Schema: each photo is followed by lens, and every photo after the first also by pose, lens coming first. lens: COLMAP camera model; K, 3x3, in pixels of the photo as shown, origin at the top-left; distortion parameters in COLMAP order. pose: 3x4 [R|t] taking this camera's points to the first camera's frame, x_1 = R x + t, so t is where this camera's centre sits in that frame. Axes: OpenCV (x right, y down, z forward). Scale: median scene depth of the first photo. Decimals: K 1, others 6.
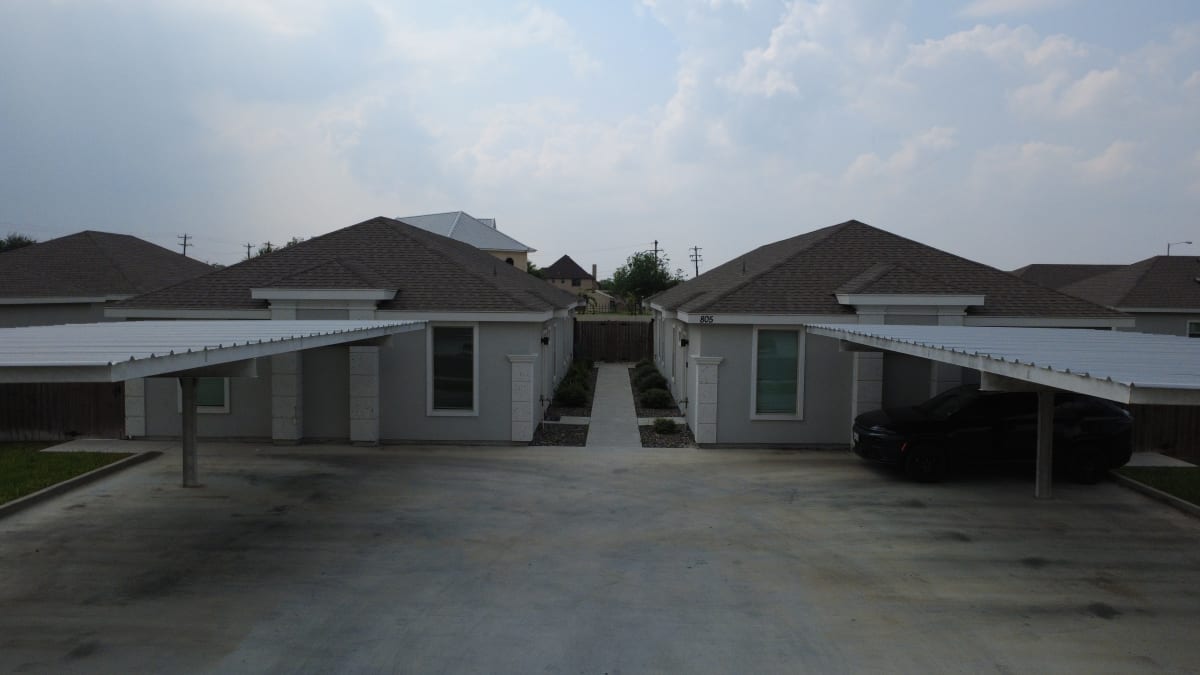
lens RADIAL K [[856.7, 0, 600.0], [0, 856.7, 337.5], [0, 0, 1]] dist [0.001973, -0.000365]
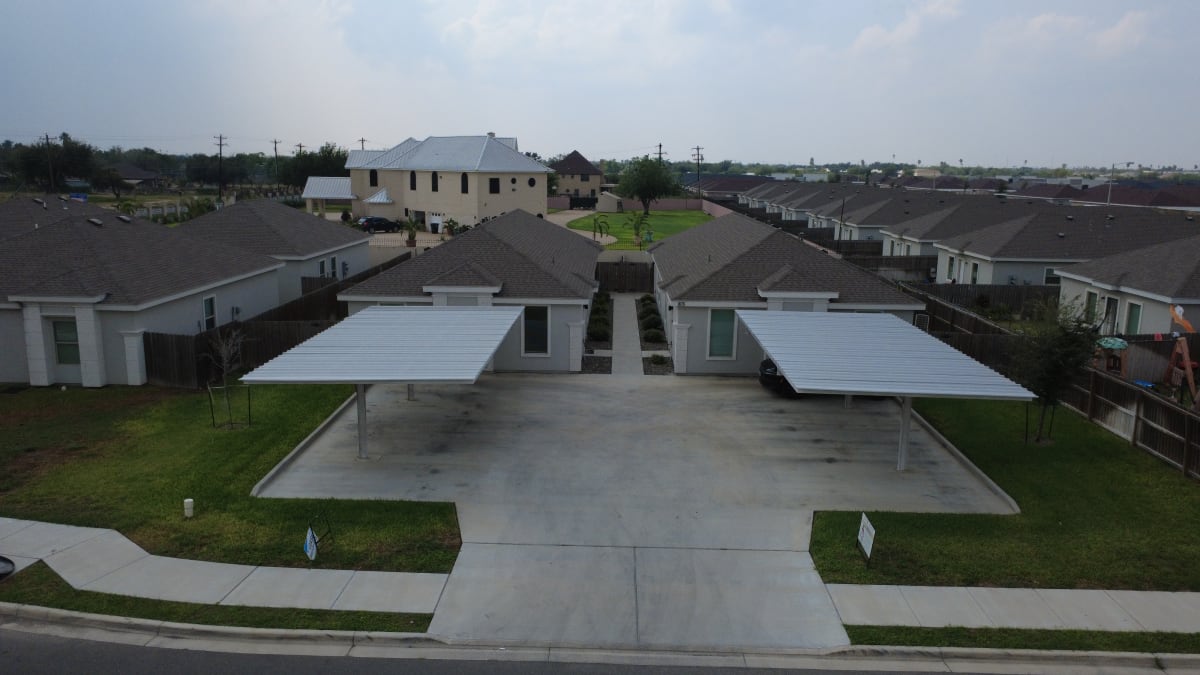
lens RADIAL K [[856.7, 0, 600.0], [0, 856.7, 337.5], [0, 0, 1]] dist [0.001973, -0.000365]
pose [[0.999978, 0.004899, -0.004391, -0.034942], [-0.004218, 0.989651, 0.143432, -0.207188], [0.005049, -0.143410, 0.989650, -0.756111]]
